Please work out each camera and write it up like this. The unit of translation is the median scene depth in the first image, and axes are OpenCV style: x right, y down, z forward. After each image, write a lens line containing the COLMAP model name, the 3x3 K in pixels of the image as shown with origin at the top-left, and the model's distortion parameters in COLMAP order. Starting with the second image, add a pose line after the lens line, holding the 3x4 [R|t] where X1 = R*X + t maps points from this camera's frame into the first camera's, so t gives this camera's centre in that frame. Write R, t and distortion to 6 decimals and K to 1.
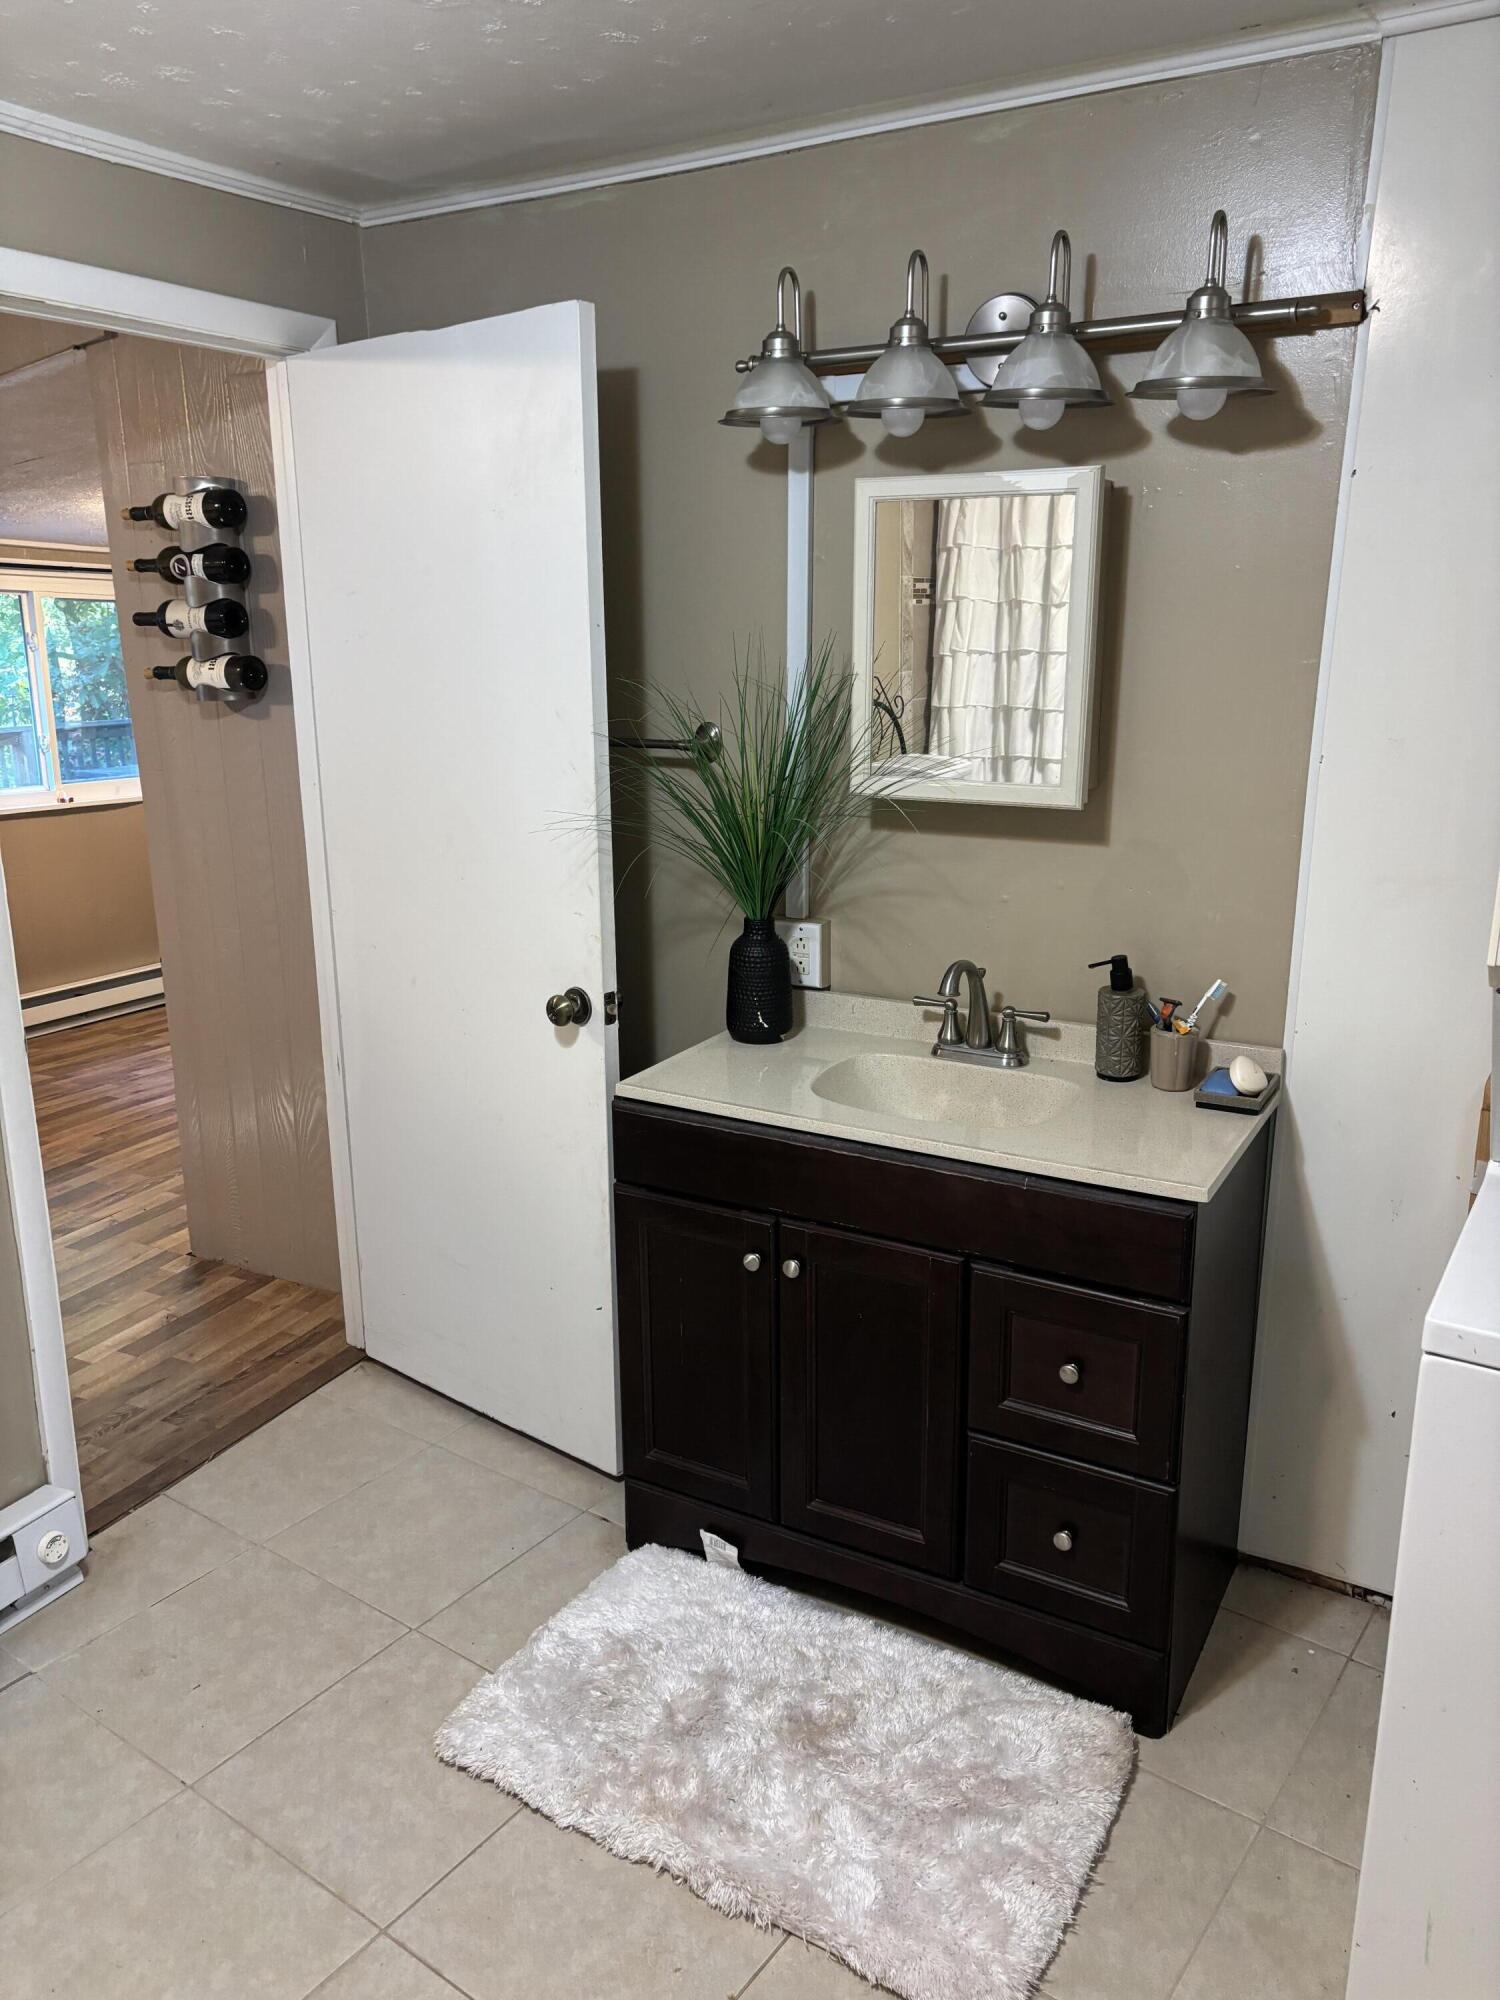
lens RADIAL K [[1500.0, 0, 747.7], [0, 1500.0, 1000.3], [0, 0, 1]] dist [-0.008316, -0.003105]
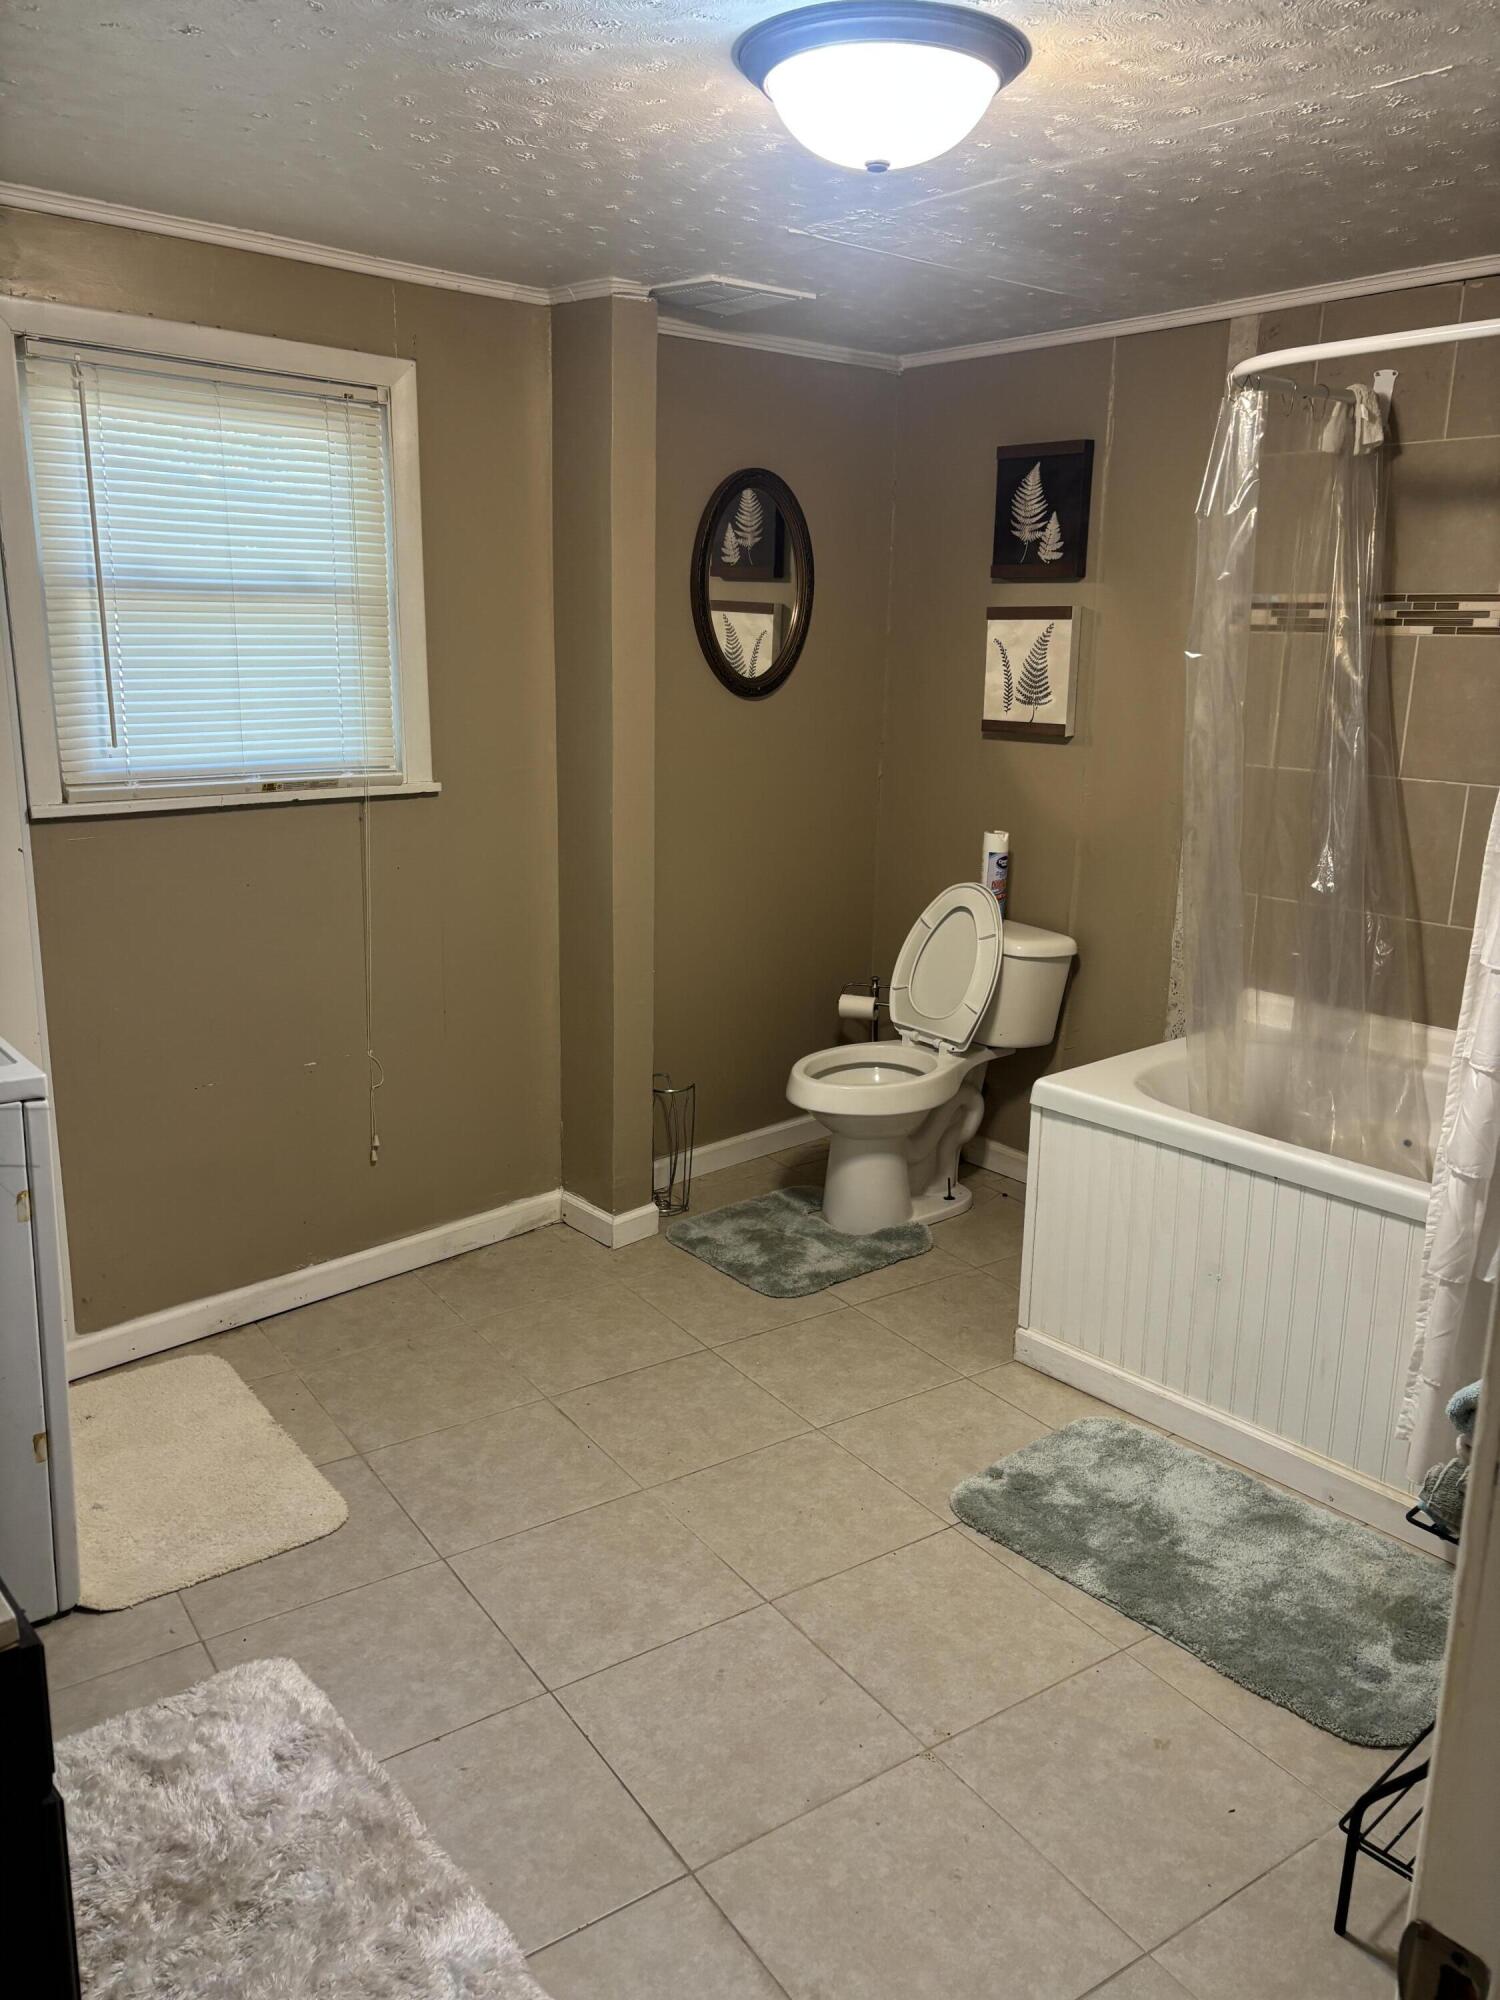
lens RADIAL K [[1500.0, 0, 753.2], [0, 1500.0, 1001.5], [0, 0, 1]] dist [-0.008316, -0.003105]
pose [[-0.946457, -0.087514, 0.310743, -0.566972], [0.066375, 0.889240, 0.452599, -0.395167], [-0.315934, 0.448991, -0.835819, 1.615365]]
